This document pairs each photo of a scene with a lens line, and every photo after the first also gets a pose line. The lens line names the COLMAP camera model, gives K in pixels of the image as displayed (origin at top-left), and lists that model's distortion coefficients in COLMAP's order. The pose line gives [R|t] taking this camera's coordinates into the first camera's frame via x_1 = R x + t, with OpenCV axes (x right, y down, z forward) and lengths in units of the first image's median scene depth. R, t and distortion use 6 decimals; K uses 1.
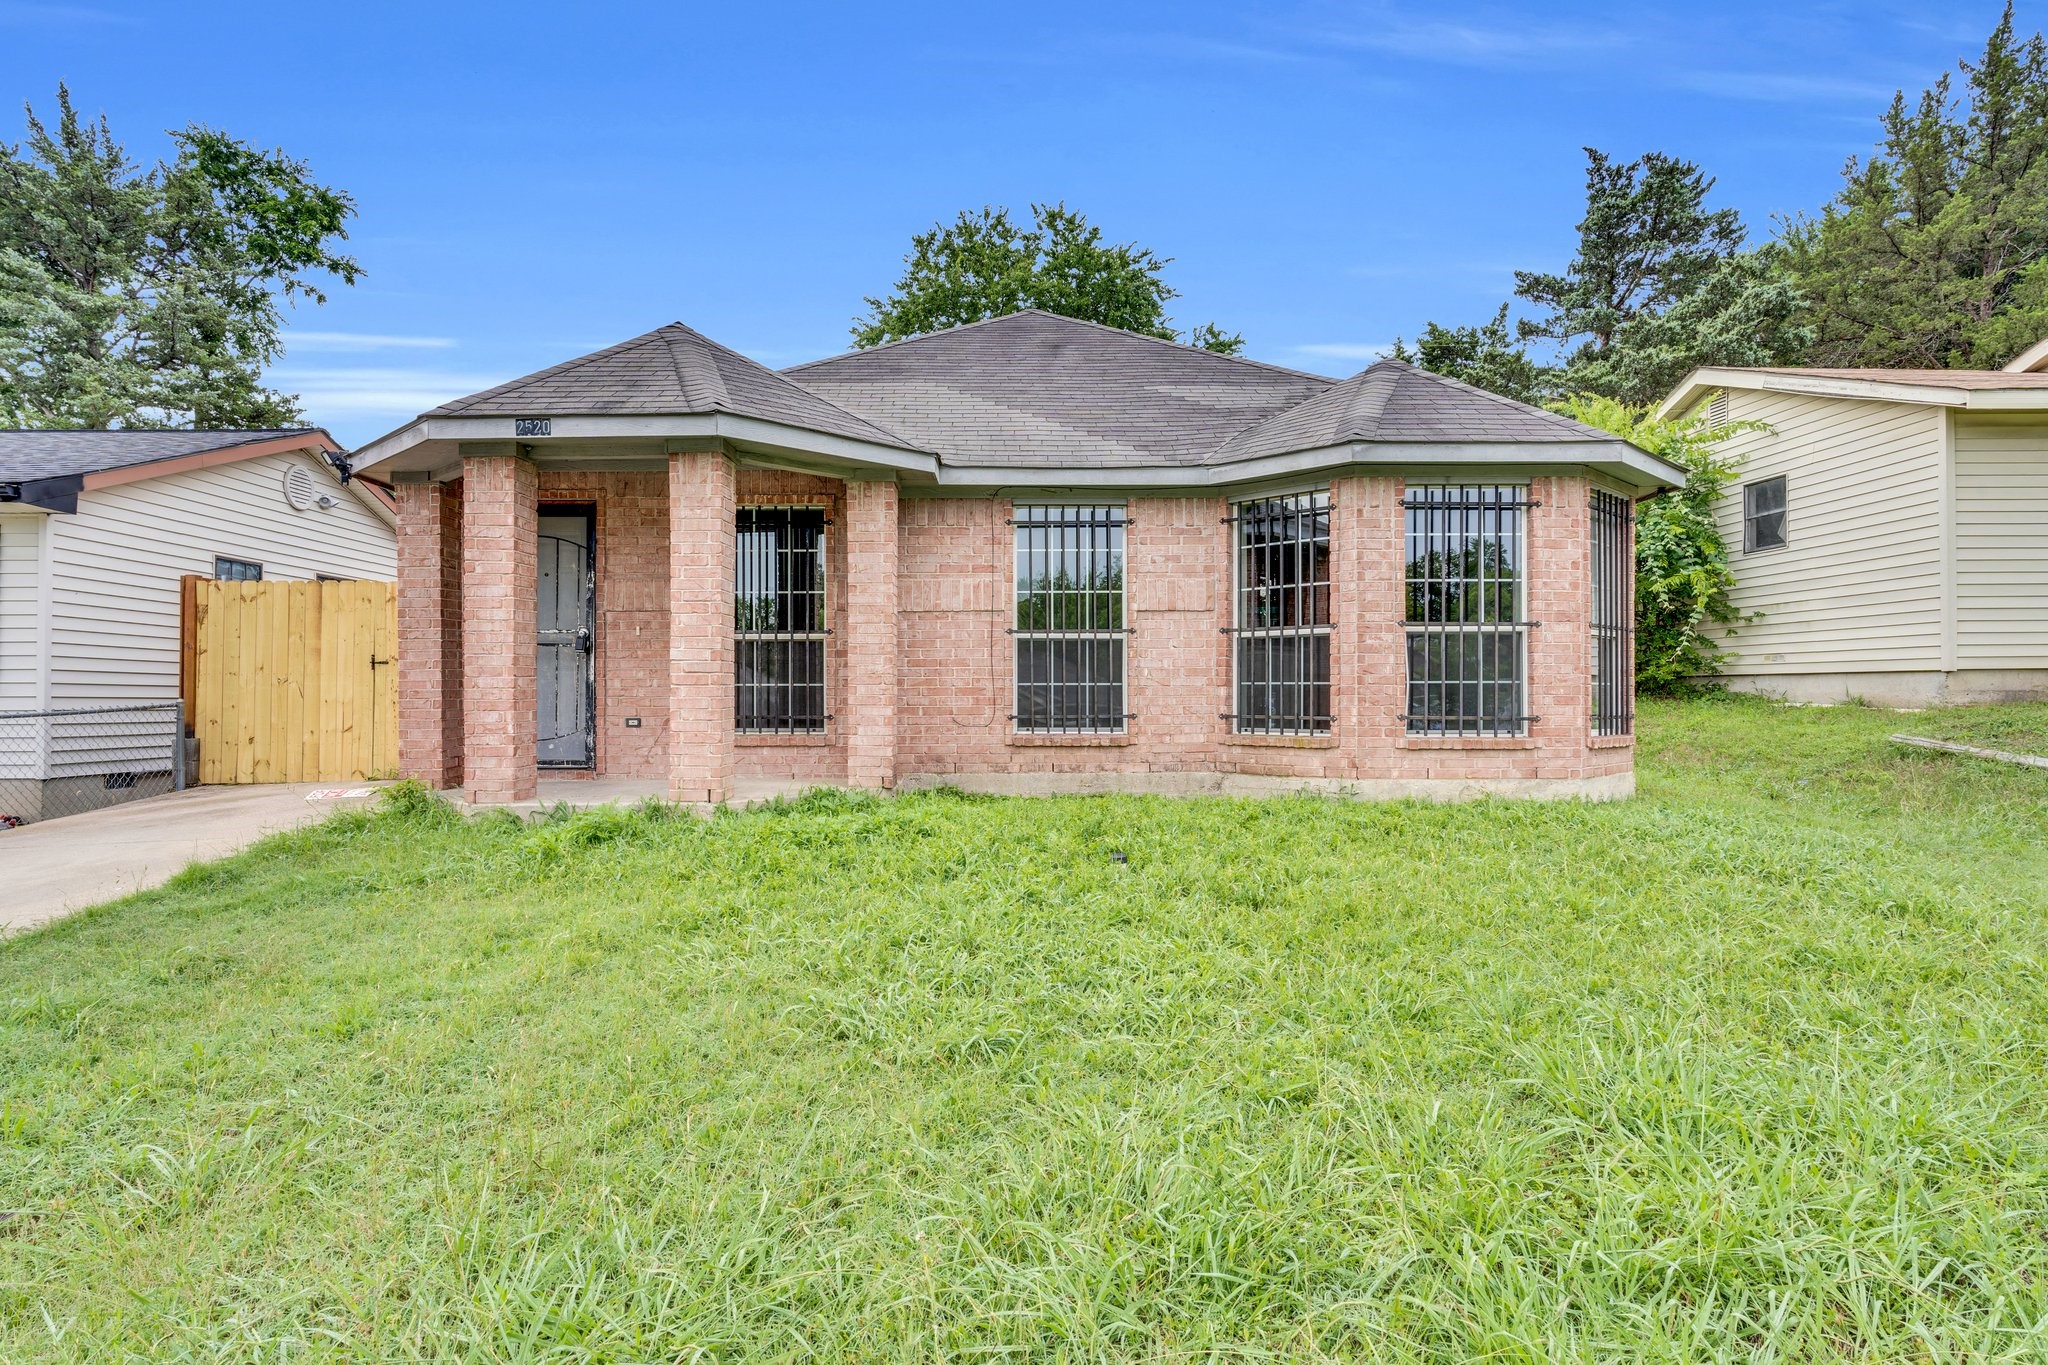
lens RADIAL K [[1143.8, 0, 1023.3], [0, 1143.8, 693.0], [0, 0, 1]] dist [0.001185, 0.001369]
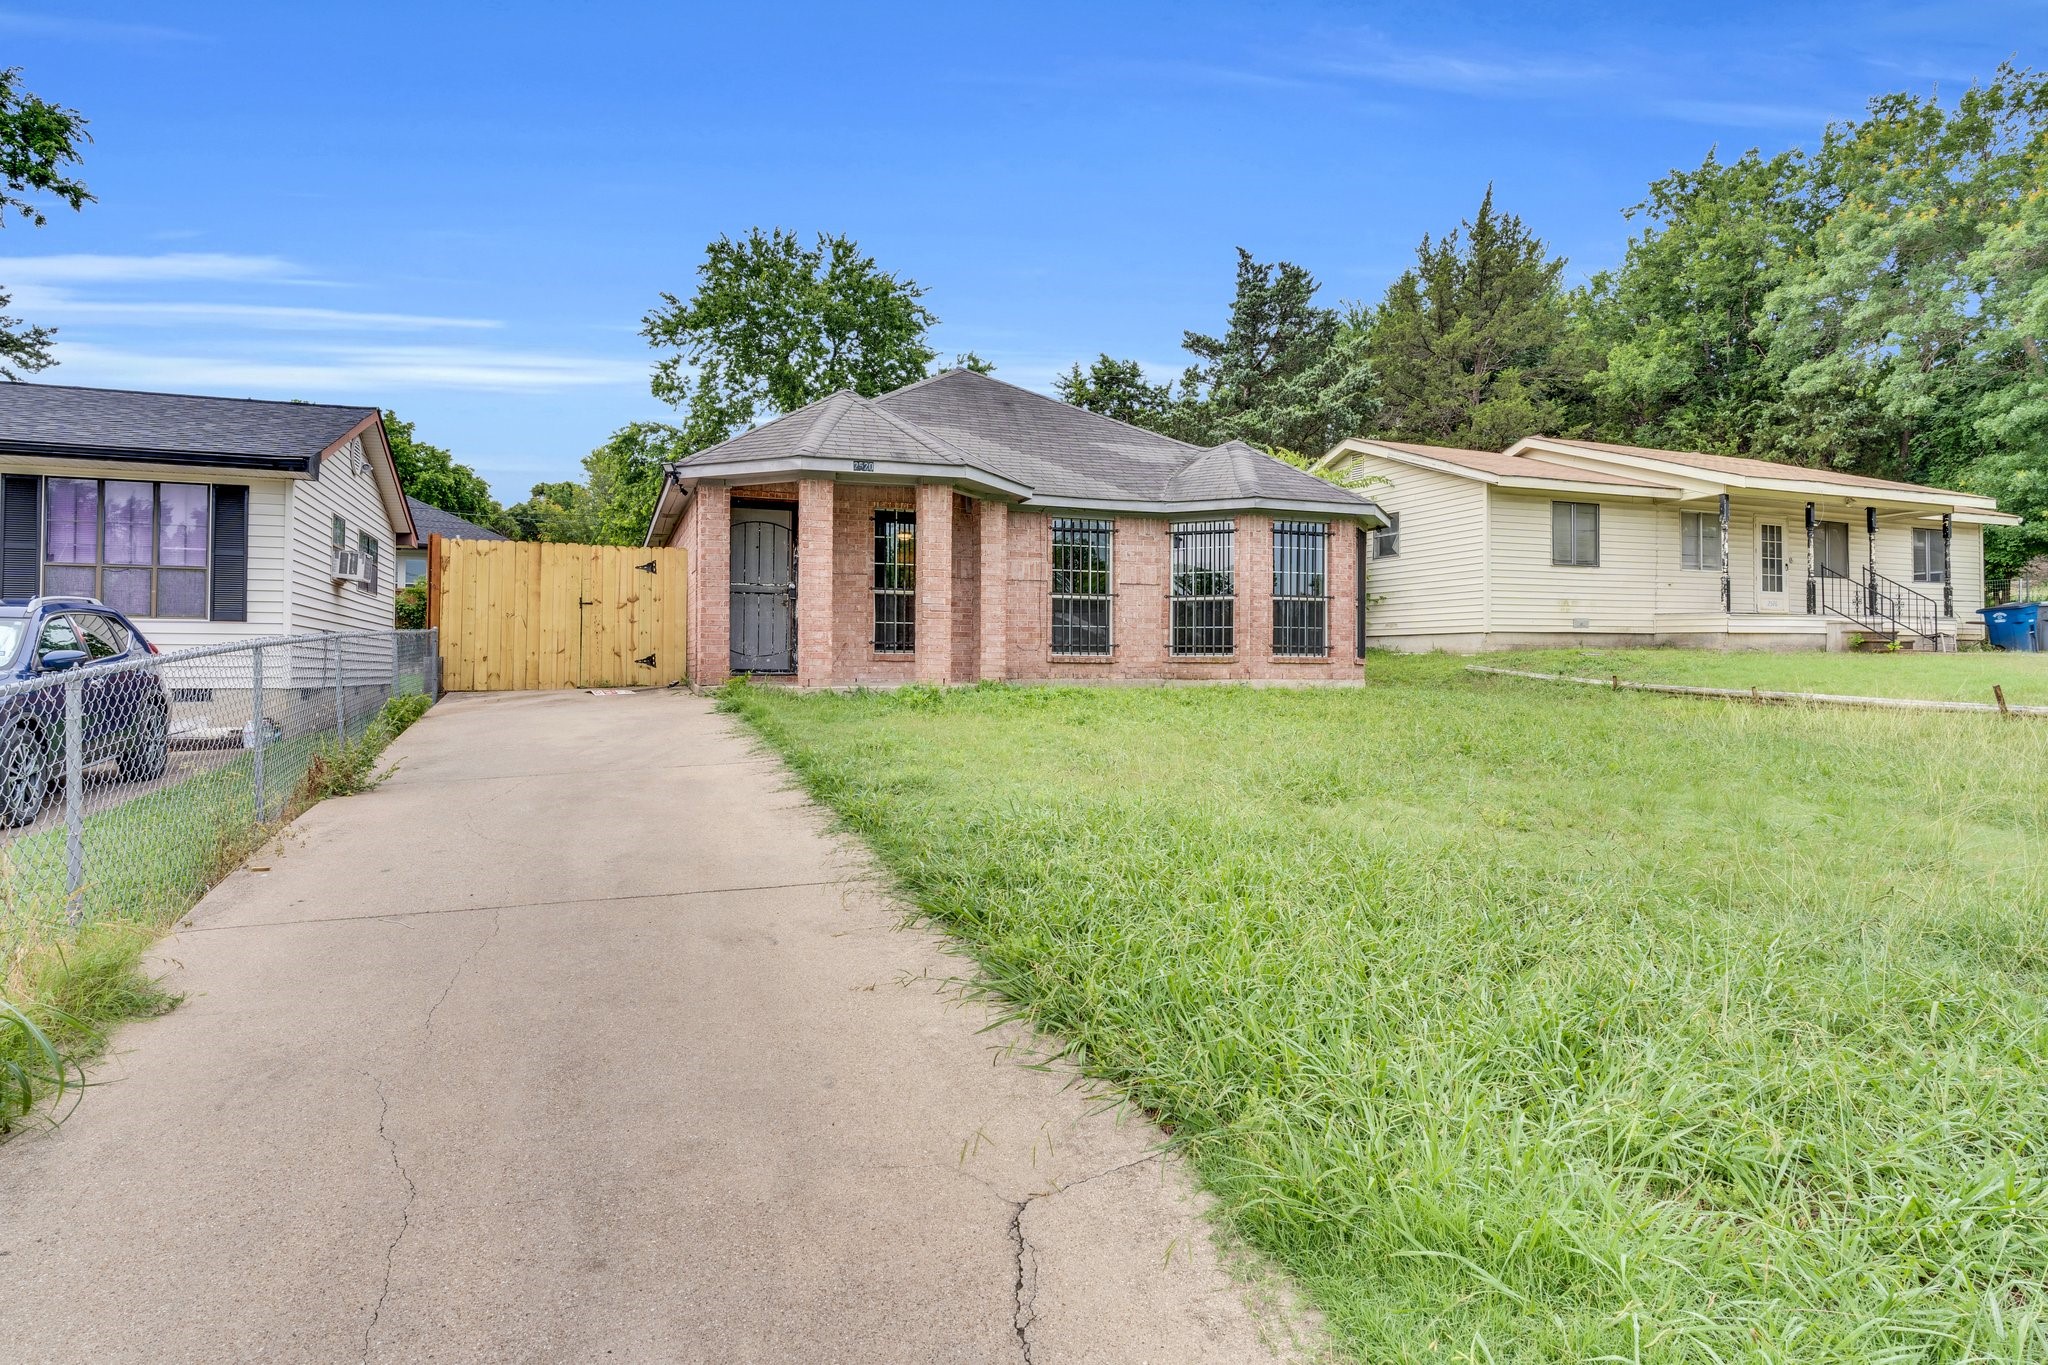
lens RADIAL K [[1154.1, 0, 1018.1], [0, 1154.1, 668.0], [0, 0, 1]] dist [0.000690, 0.001188]
pose [[0.940838, 0.007187, 0.338780, -0.518827], [-0.007529, 0.999972, -0.000303, 0.045990], [-0.338772, -0.002266, 0.940866, -0.468146]]
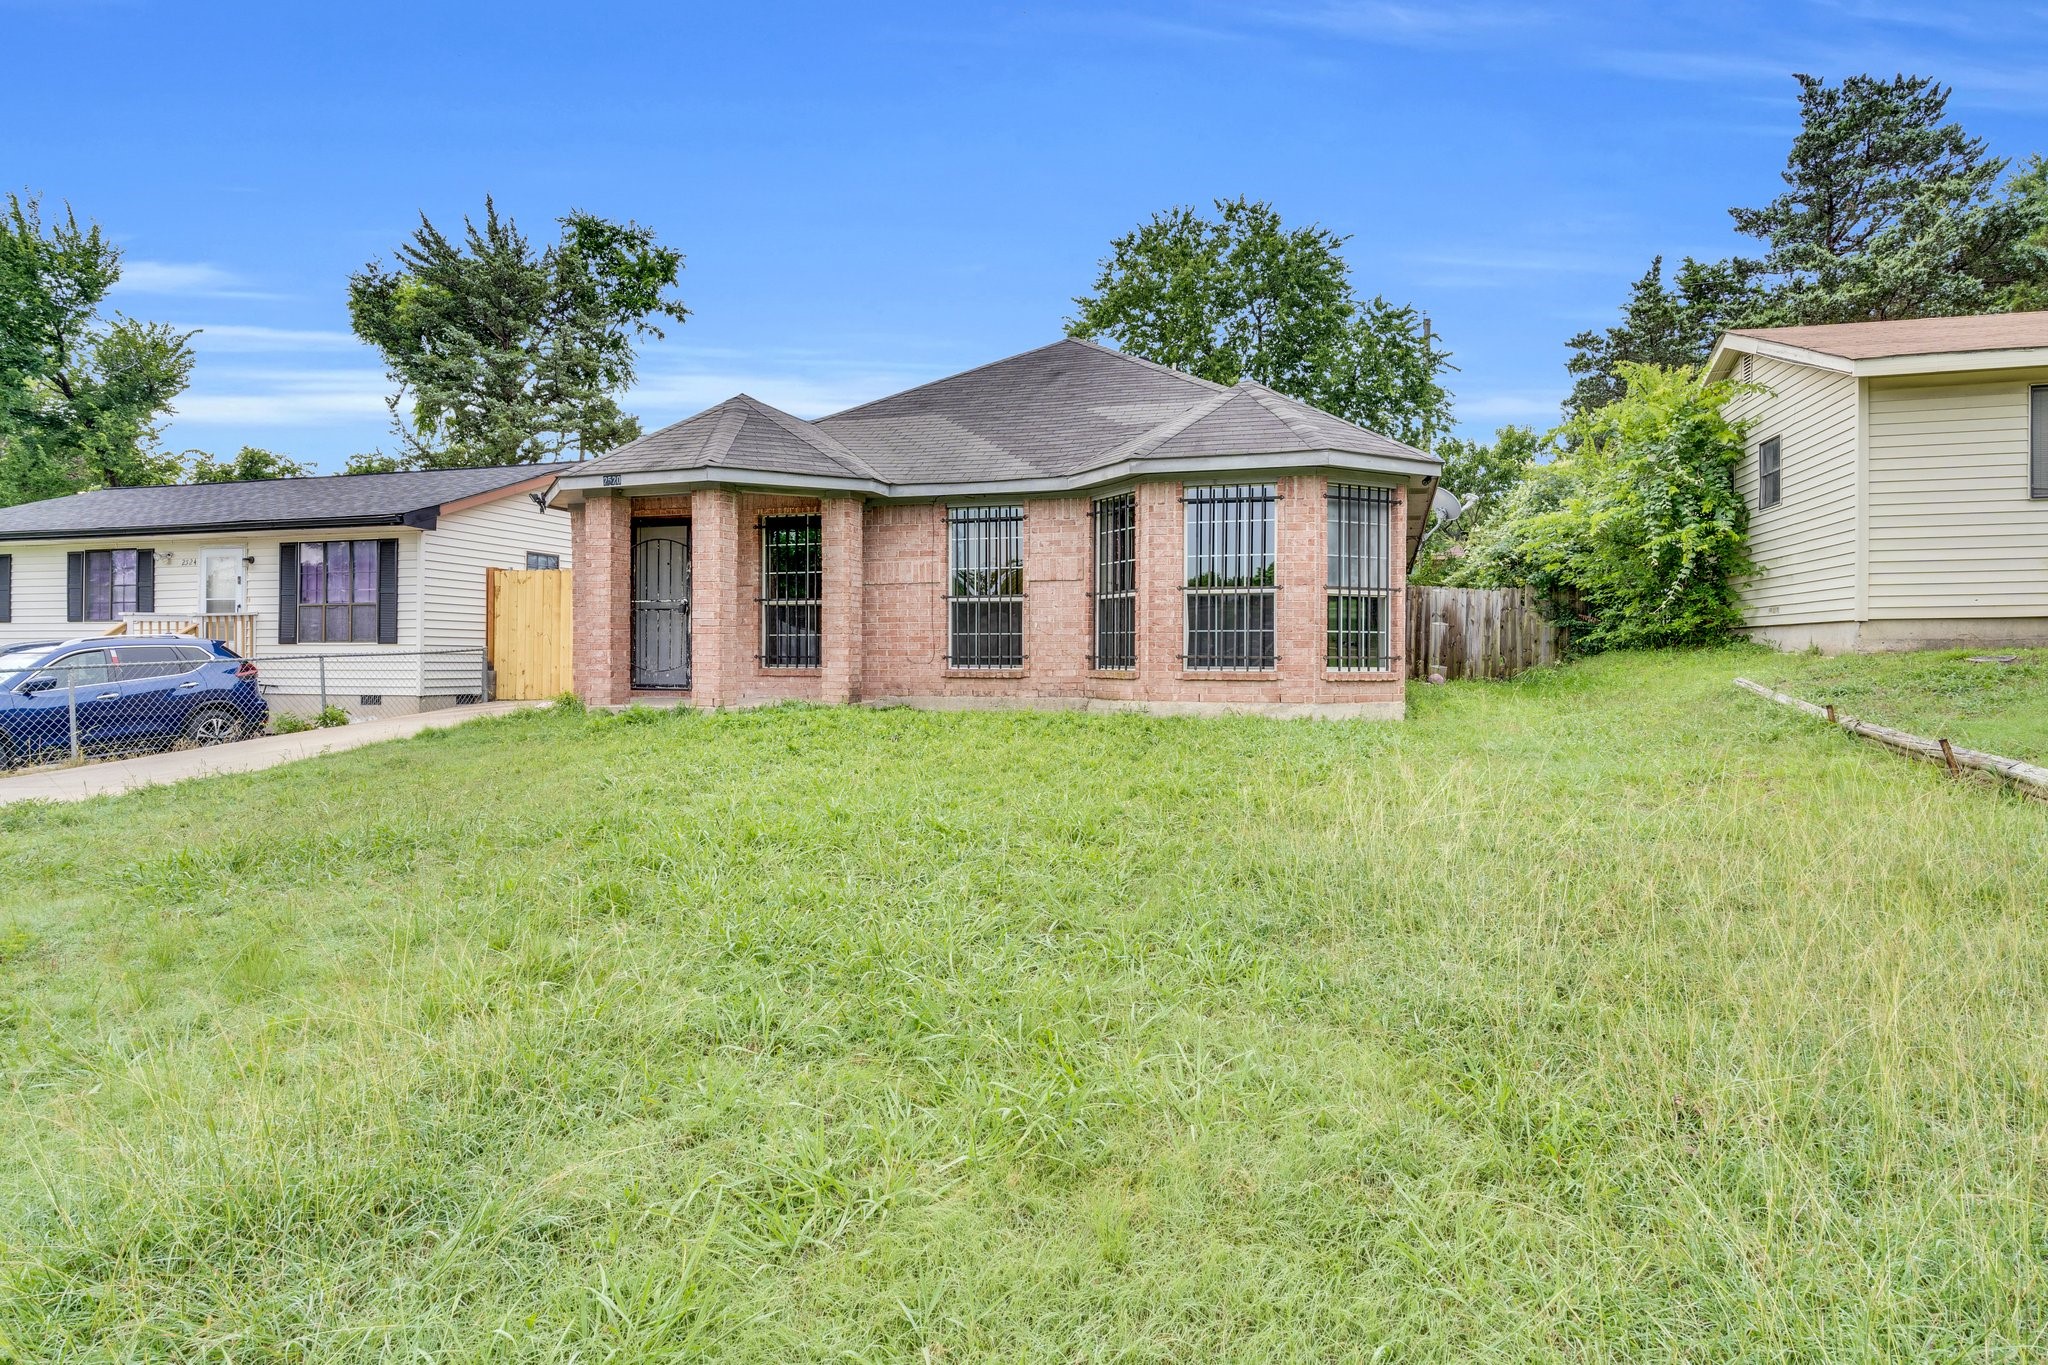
lens RADIAL K [[1154.1, 0, 1018.1], [0, 1154.1, 668.0], [0, 0, 1]] dist [0.000690, 0.001188]
pose [[0.953627, 0.005433, -0.300941, 0.424499], [-0.001701, 0.999918, 0.012661, 0.013471], [0.300985, -0.011562, 0.953559, -0.286857]]
